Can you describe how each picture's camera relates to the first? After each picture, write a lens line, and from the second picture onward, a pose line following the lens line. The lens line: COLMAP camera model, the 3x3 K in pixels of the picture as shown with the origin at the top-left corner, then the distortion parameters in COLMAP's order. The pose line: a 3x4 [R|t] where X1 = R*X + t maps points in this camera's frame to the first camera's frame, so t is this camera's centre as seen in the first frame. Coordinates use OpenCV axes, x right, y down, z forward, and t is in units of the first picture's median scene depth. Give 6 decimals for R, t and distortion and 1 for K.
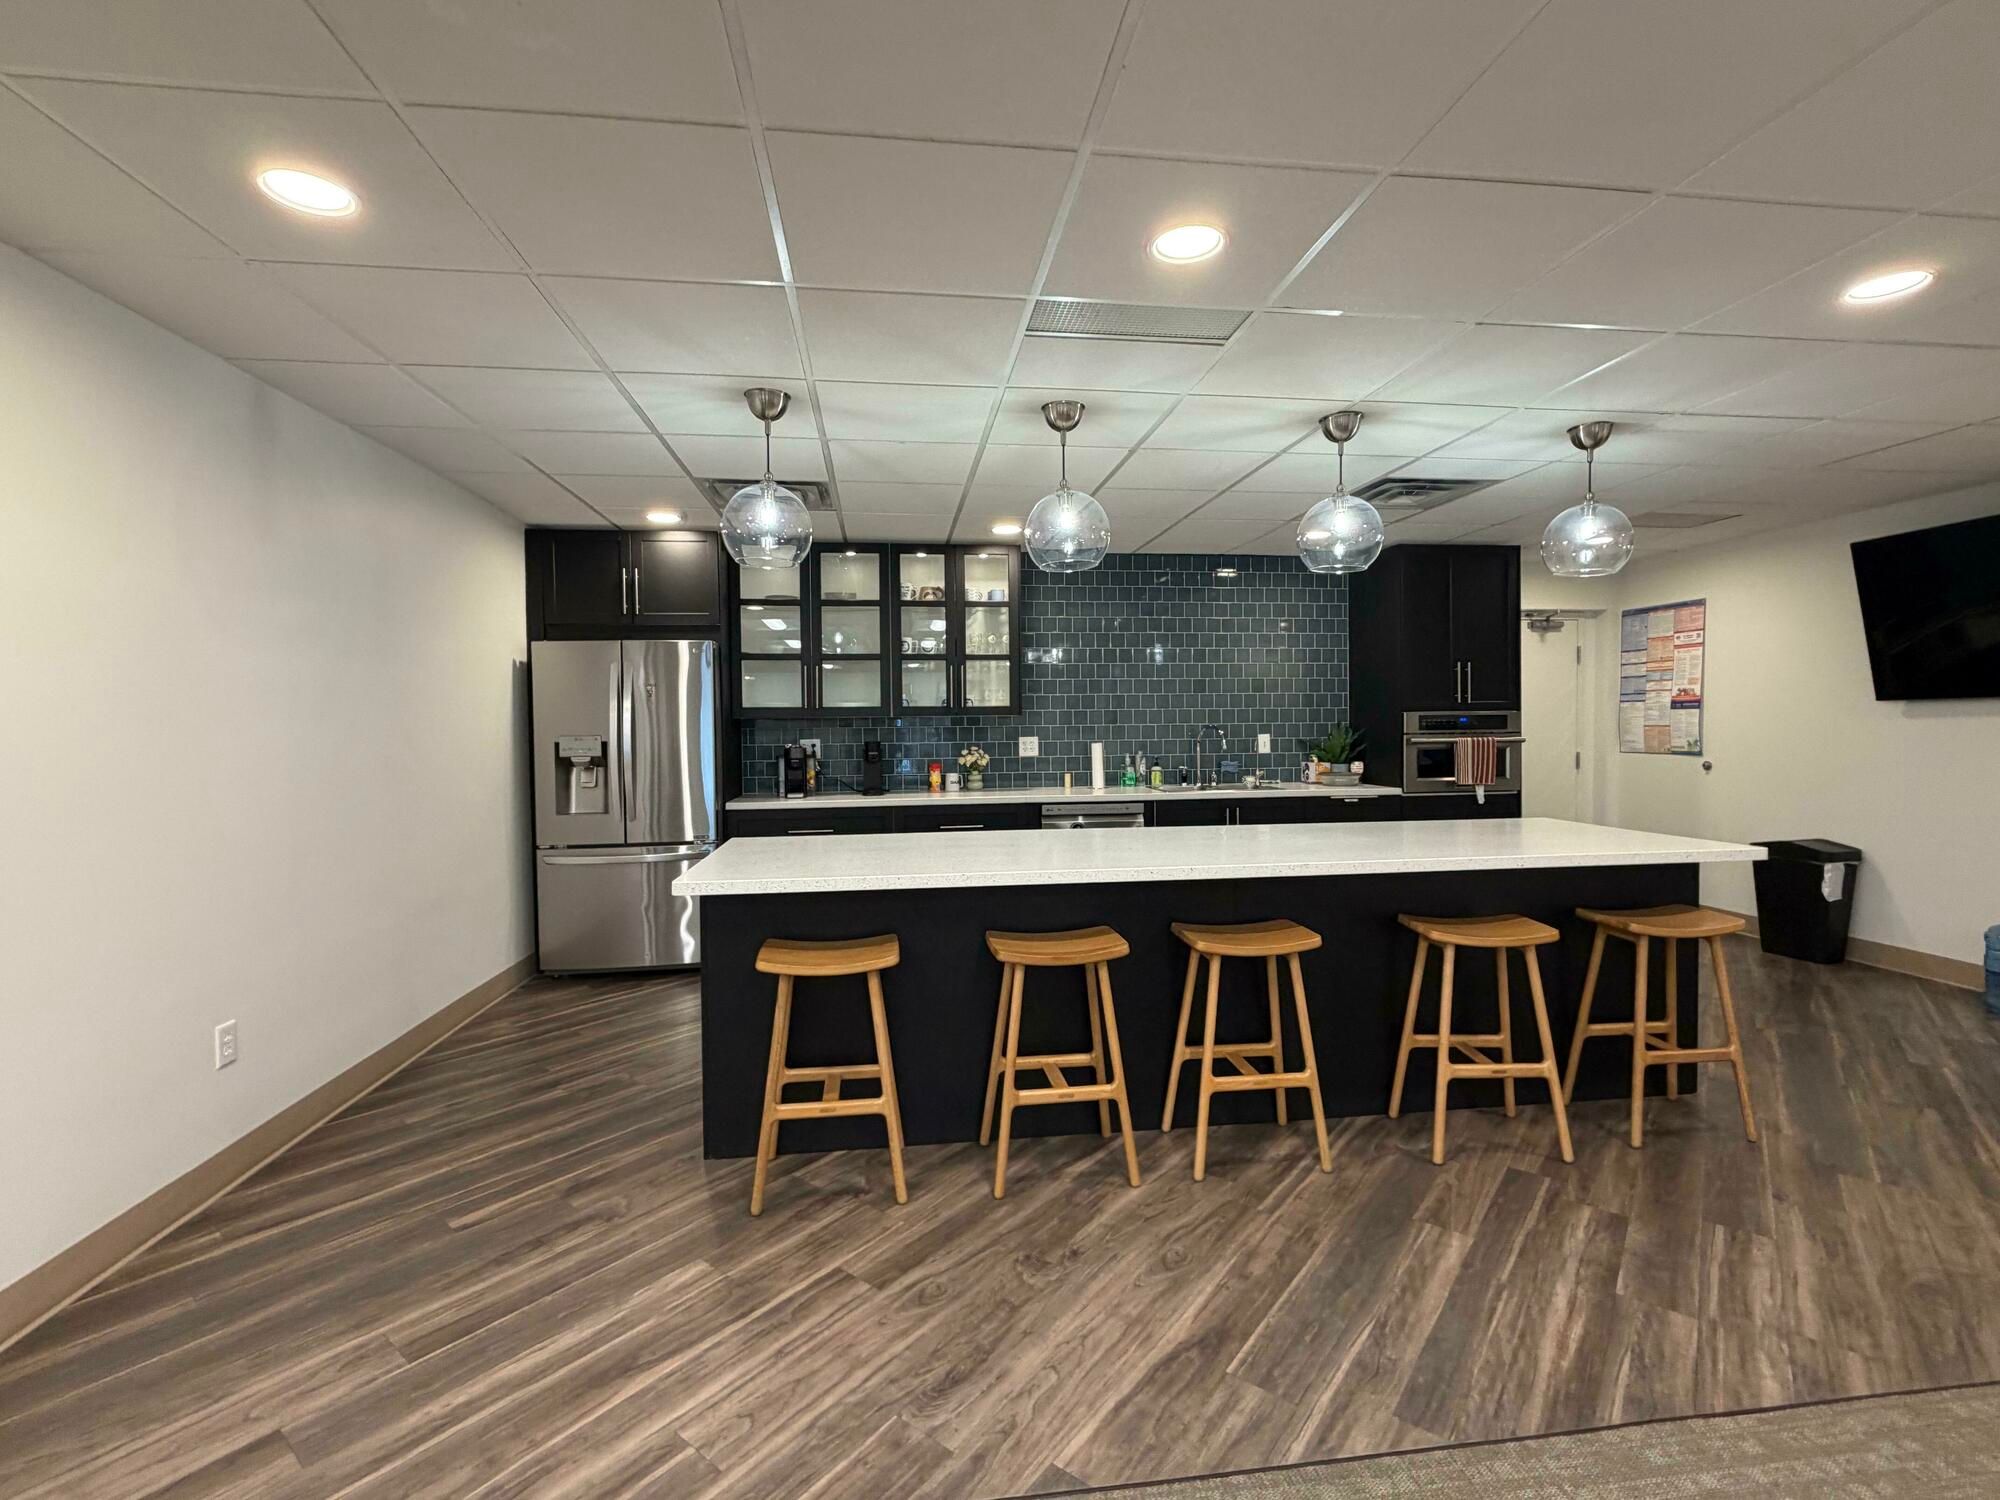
lens RADIAL K [[896.3, 0, 1000.0], [0, 896.3, 750.1], [0, 0, 1]] dist [-0.003471, -0.000076]
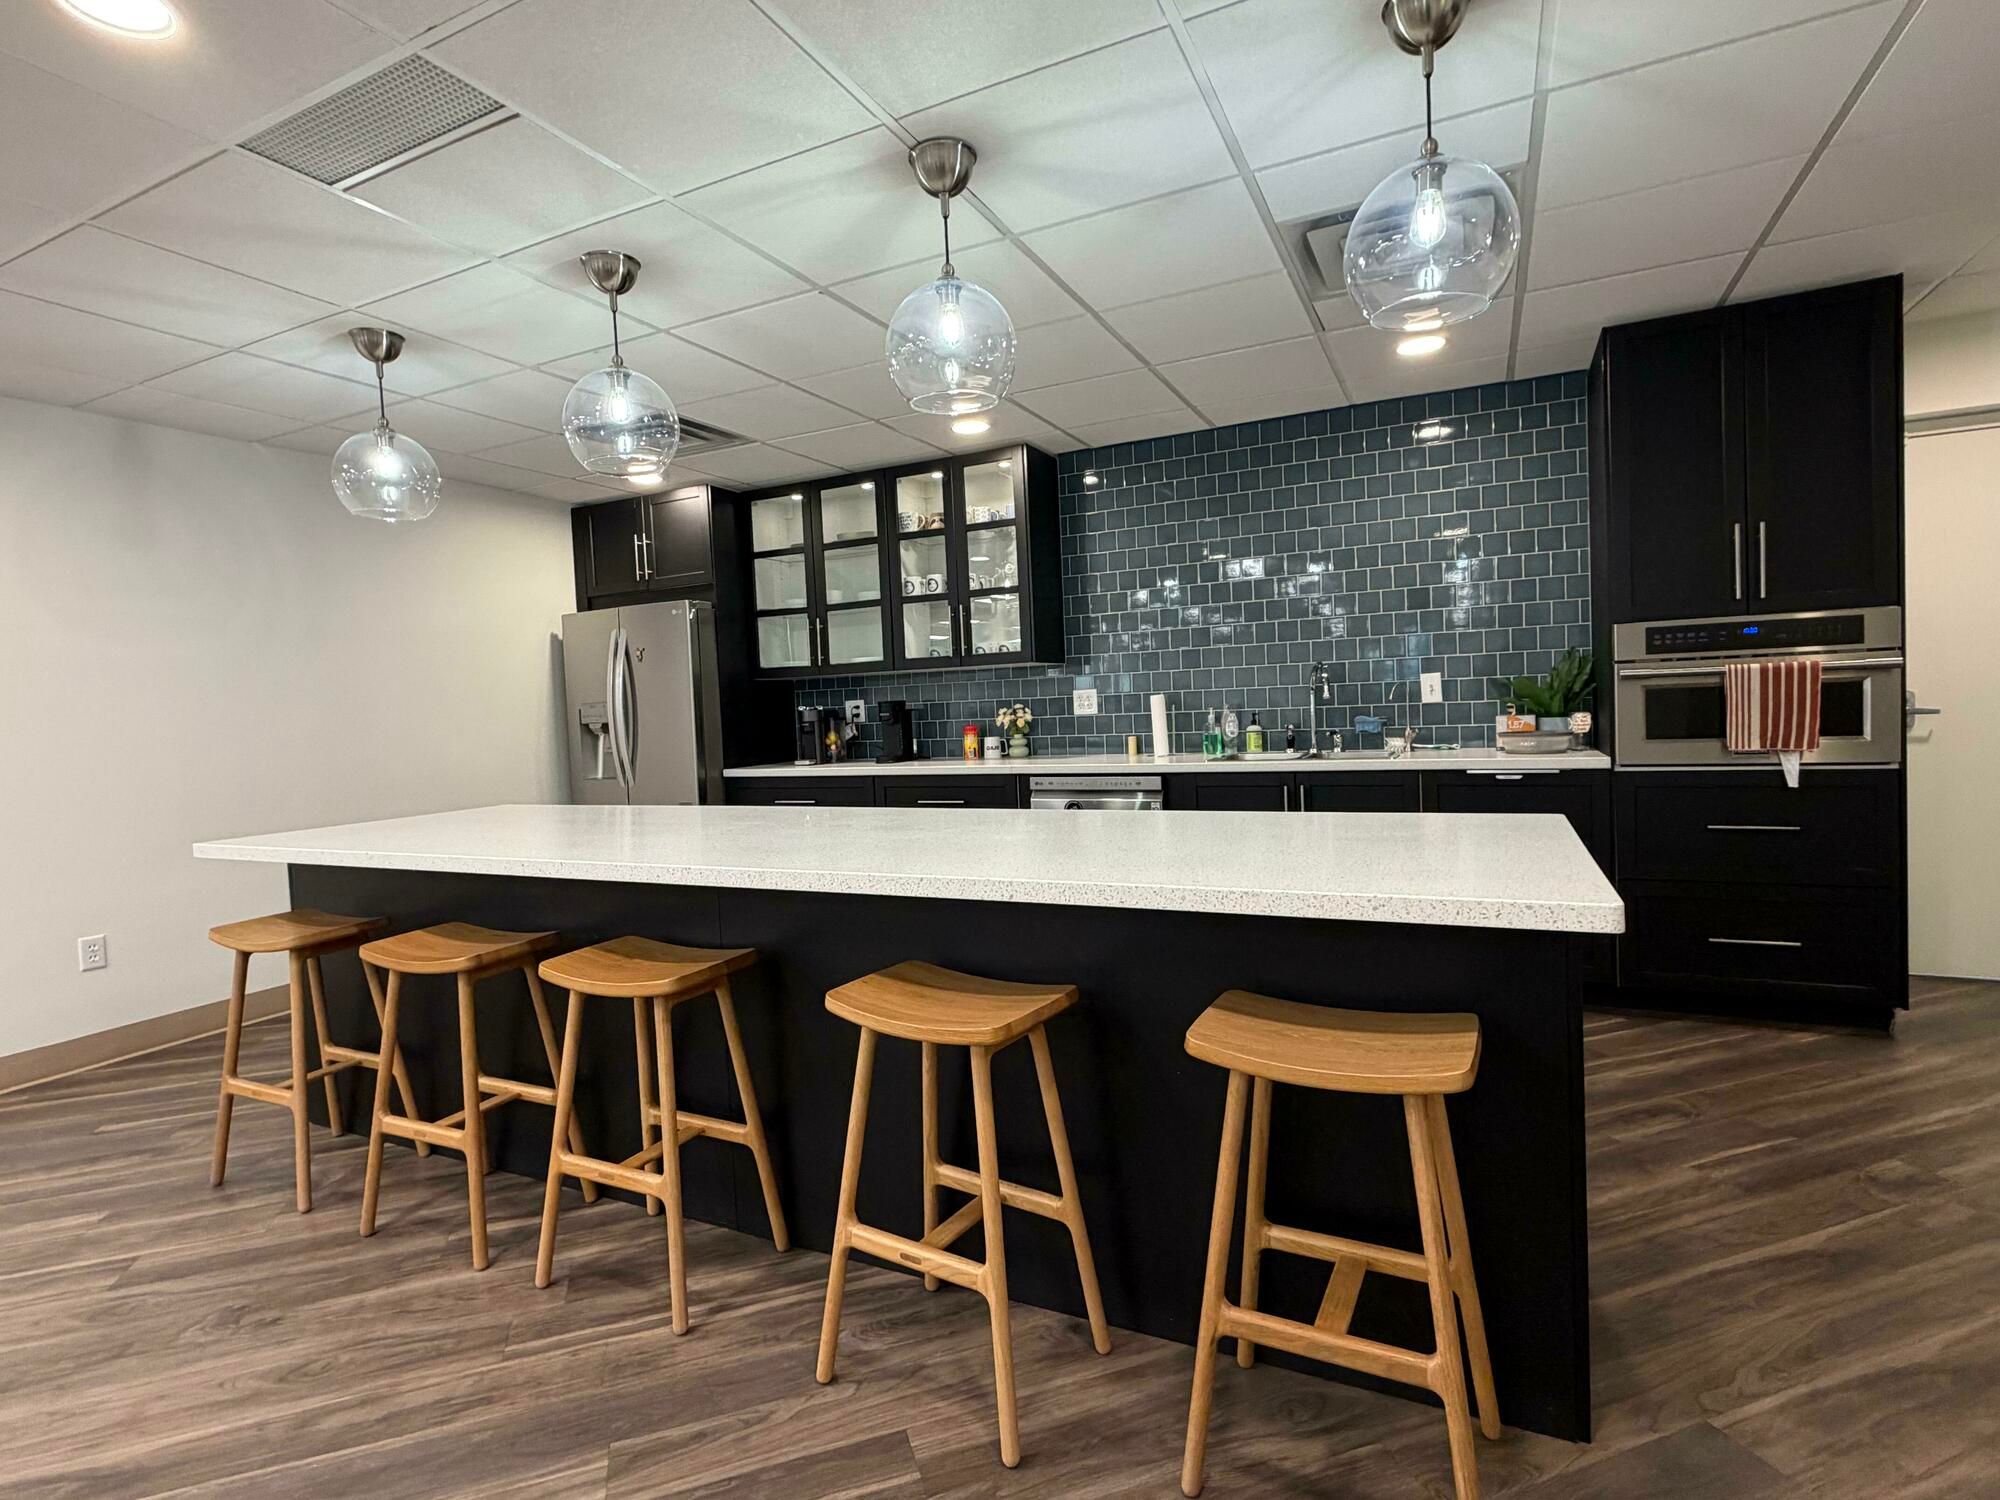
lens RADIAL K [[983.7, 0, 1000.7], [0, 983.7, 746.1], [0, 0, 1]] dist [0.001275, -0.000655]
pose [[0.836743, -0.001980, -0.547593, 0.466175], [0.019051, 0.999493, 0.025496, 0.011815], [0.547265, -0.031766, 0.836357, 0.260180]]
